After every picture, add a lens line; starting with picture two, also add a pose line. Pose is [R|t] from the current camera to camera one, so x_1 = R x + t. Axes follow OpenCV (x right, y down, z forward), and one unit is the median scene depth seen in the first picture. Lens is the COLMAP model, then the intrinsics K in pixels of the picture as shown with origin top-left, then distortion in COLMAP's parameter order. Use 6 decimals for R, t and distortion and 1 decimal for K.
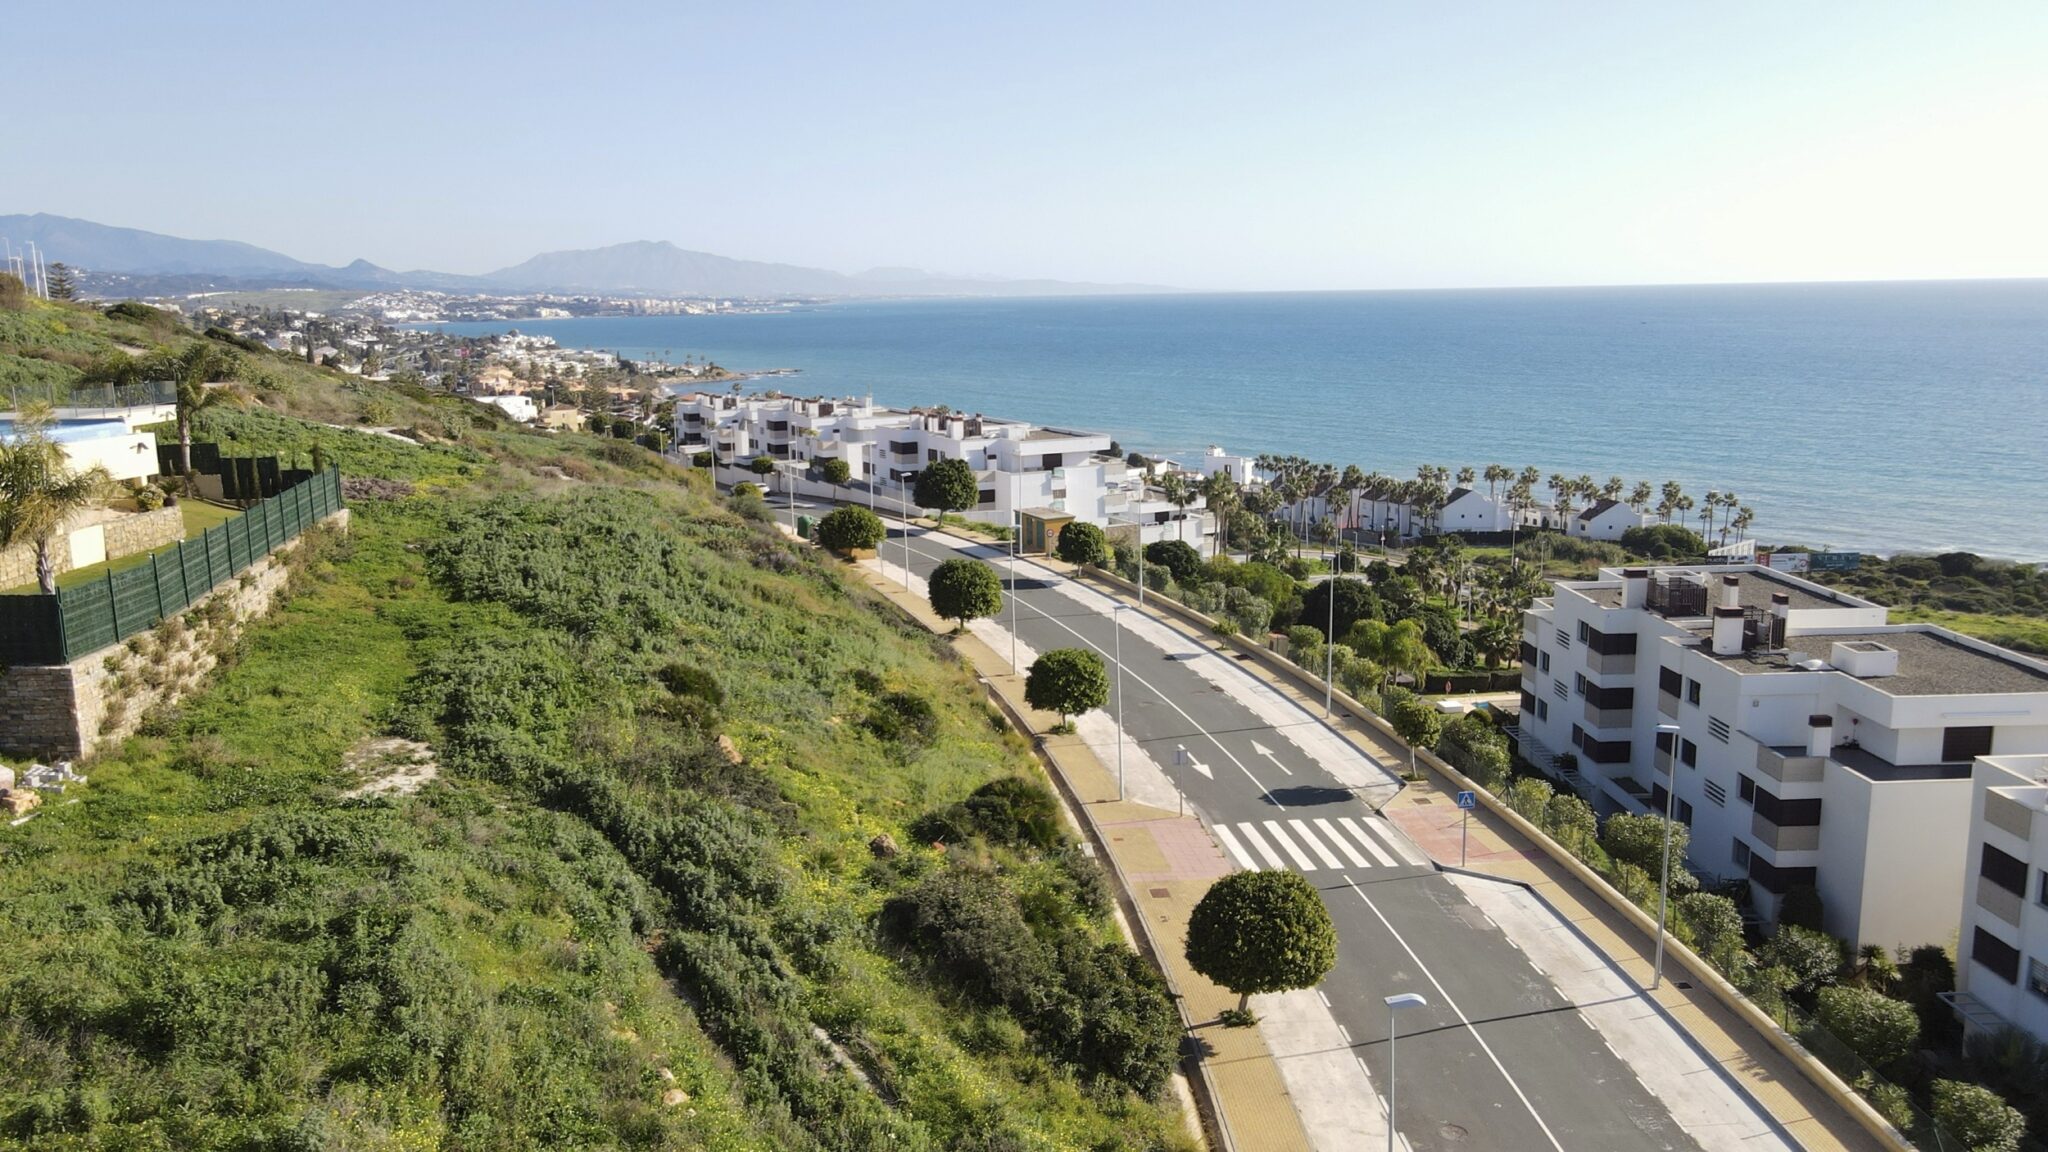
lens RADIAL K [[1514.4, 0, 1000.6], [0, 1514.4, 572.9], [0, 0, 1]] dist [-0.016207, 0.073402]
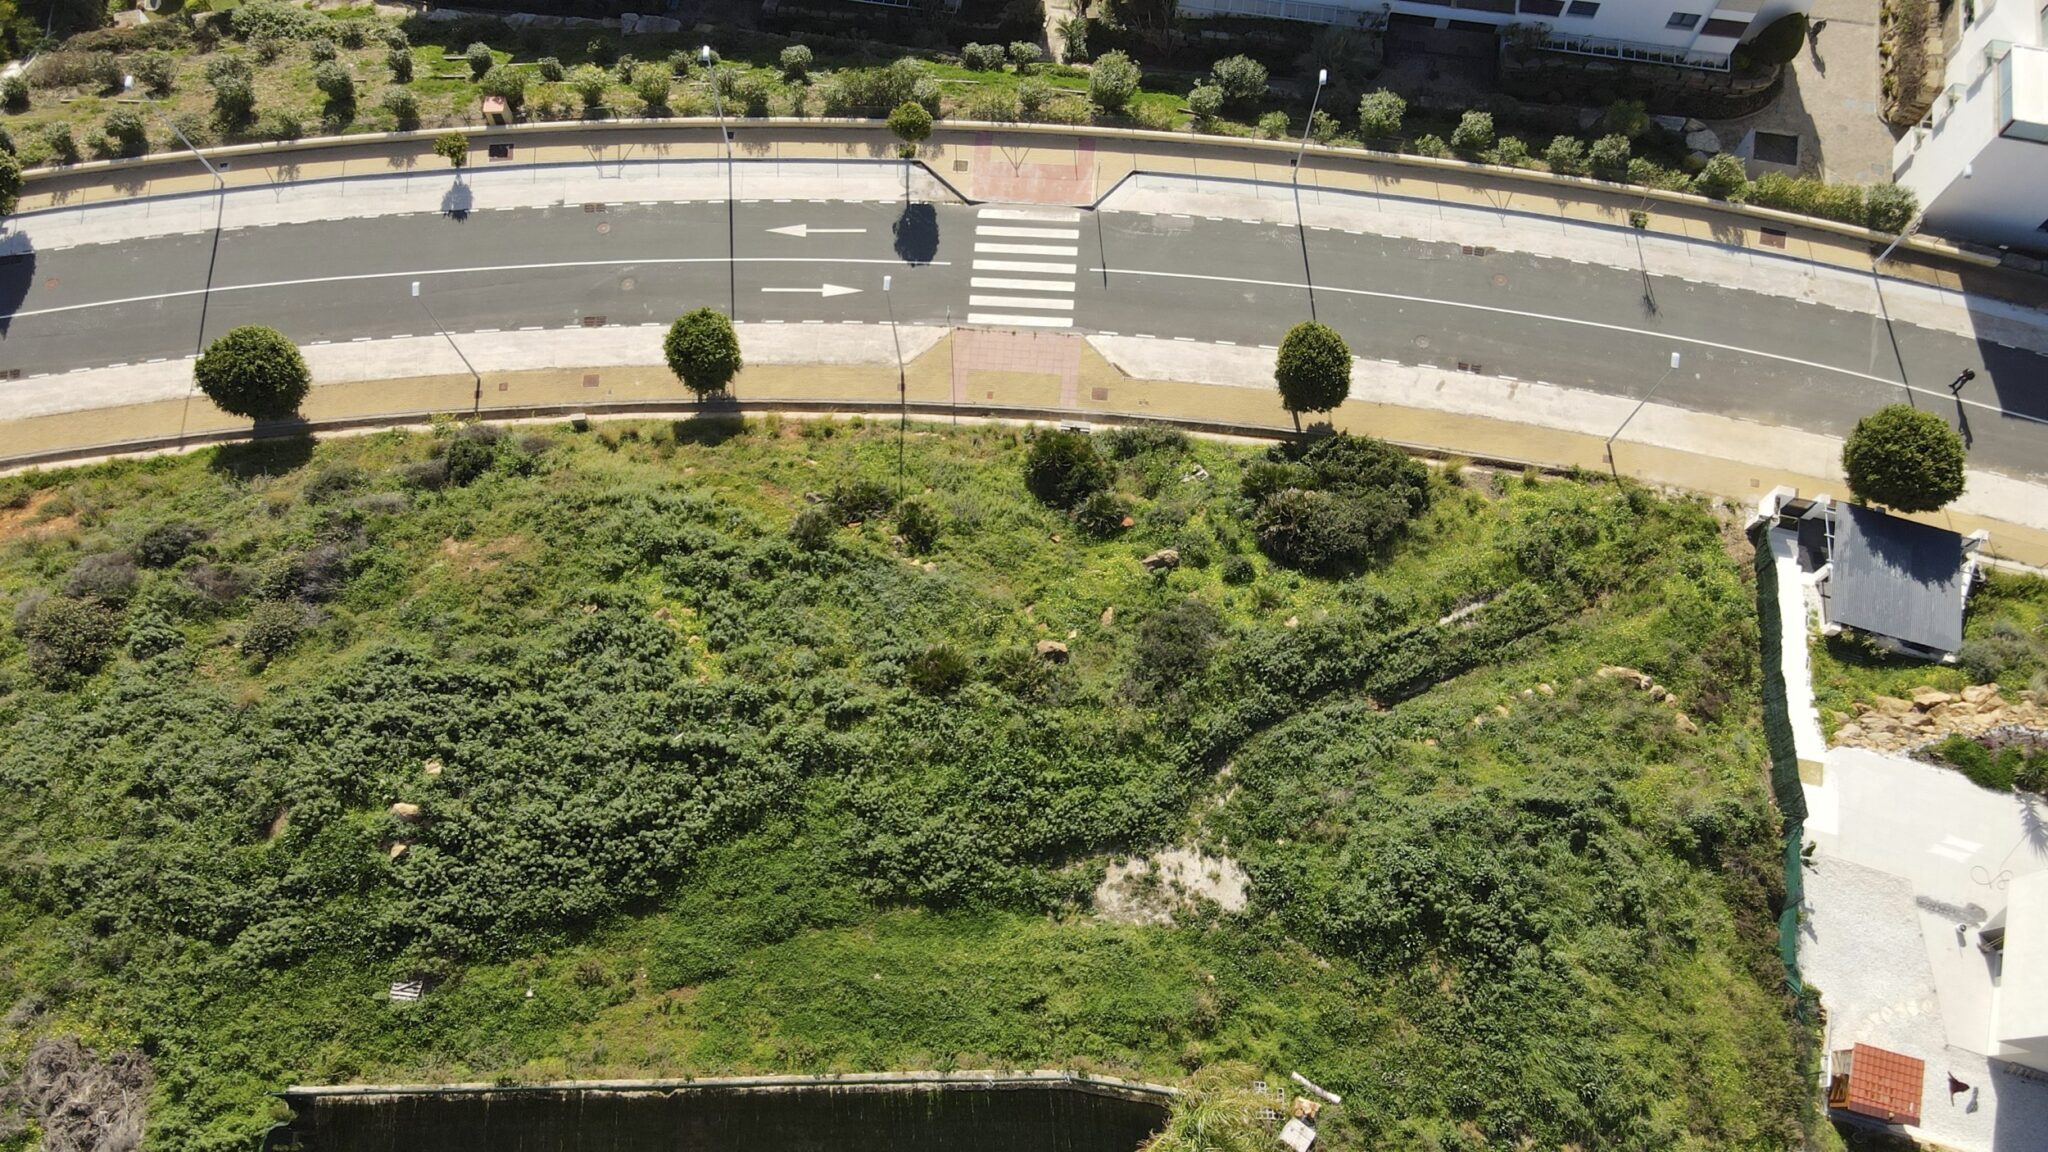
lens RADIAL K [[1519.0, 0, 1005.7], [0, 1519.0, 564.2], [0, 0, 1]] dist [-0.001820, 0.022170]
pose [[0.189197, -0.913890, 0.359179, -0.447216], [0.195199, 0.393489, 0.898367, -0.804399], [-0.962342, -0.099857, 0.252837, 0.583618]]
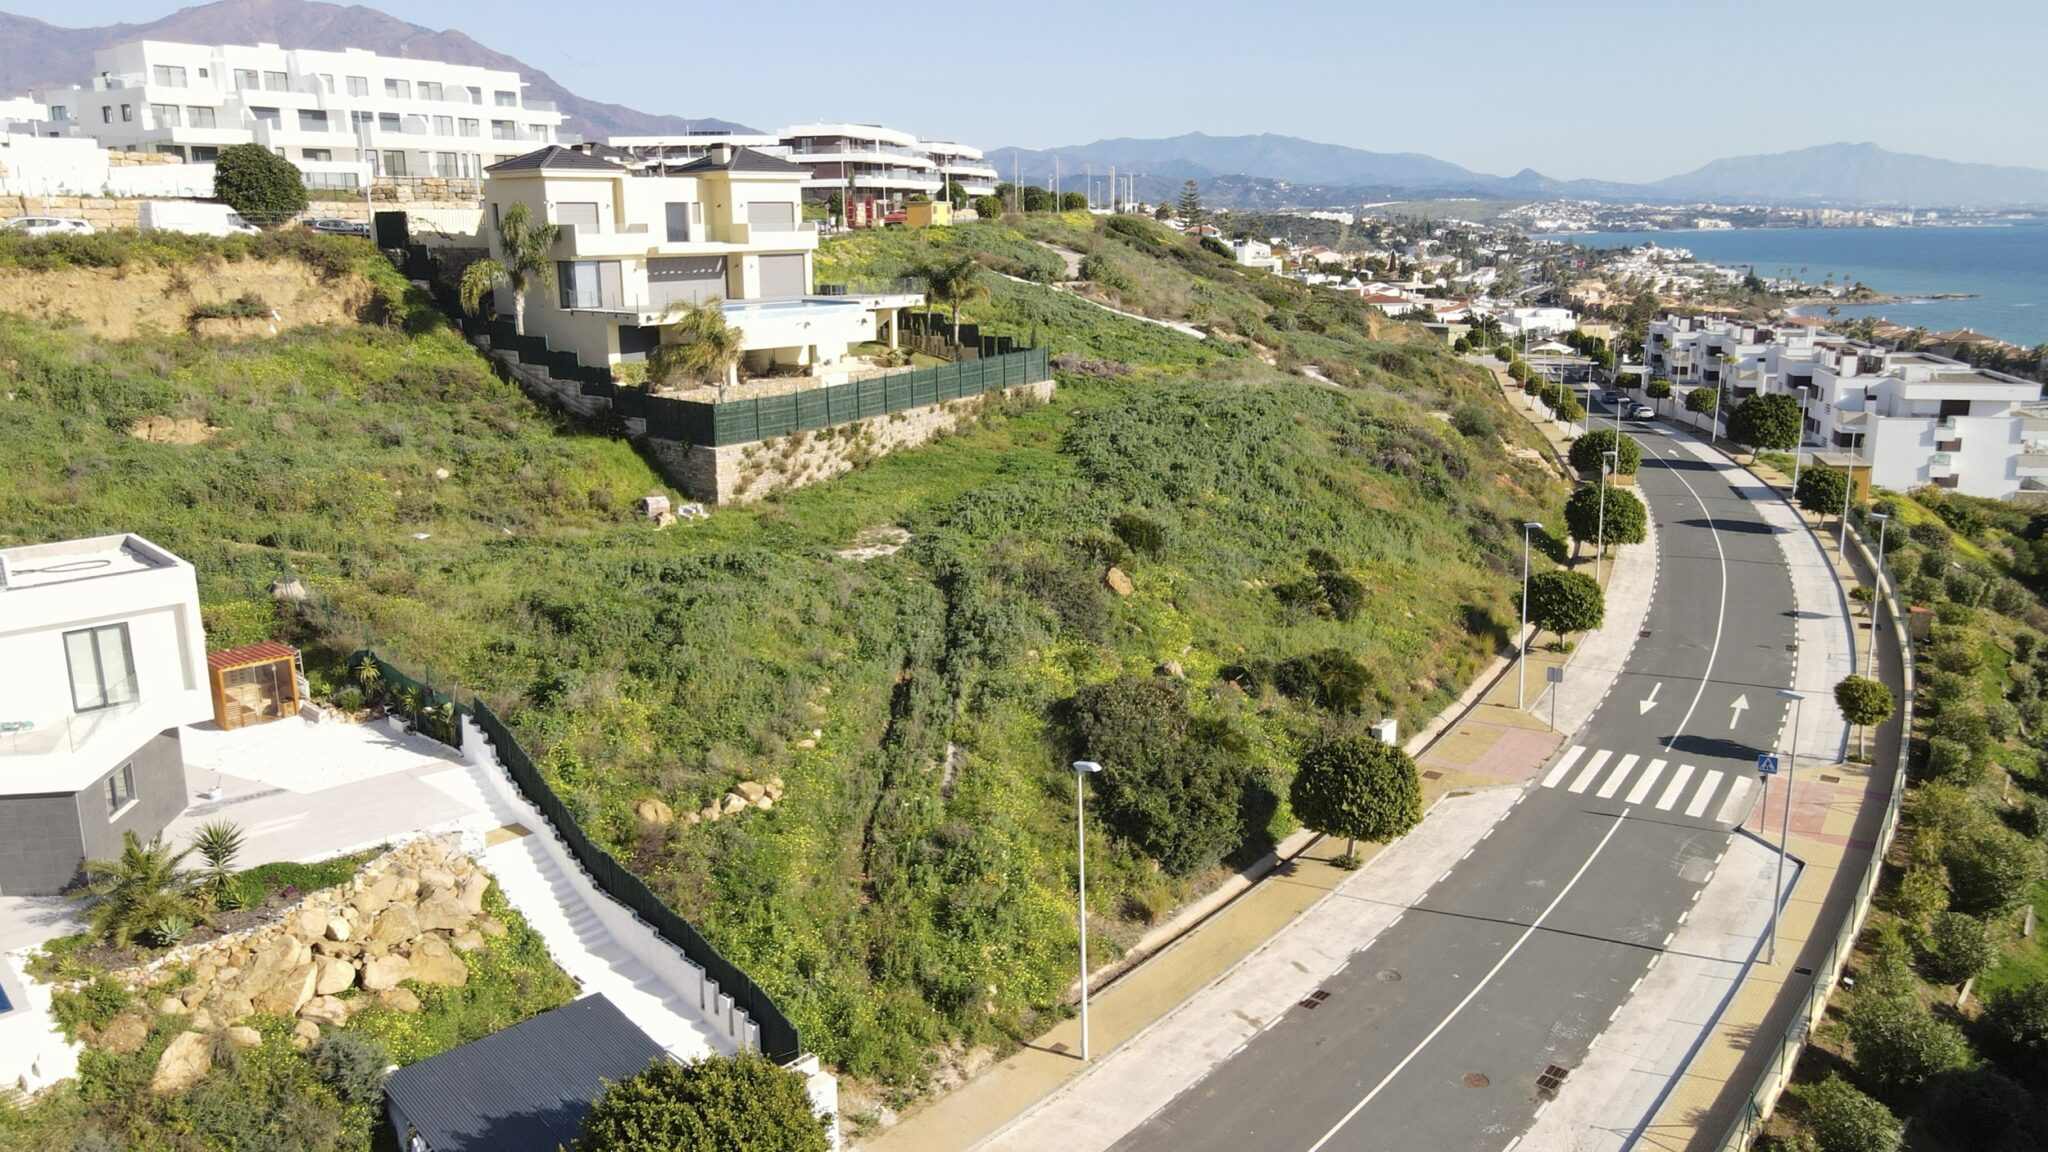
lens RADIAL K [[1518.7, 0, 1010.3], [0, 1518.7, 570.0], [0, 0, 1]] dist [-0.009132, 0.033413]
pose [[0.757723, 0.156716, -0.633480, 0.446468], [-0.121735, 0.987641, 0.098722, -0.006126], [0.641122, 0.002313, 0.767436, -0.035688]]
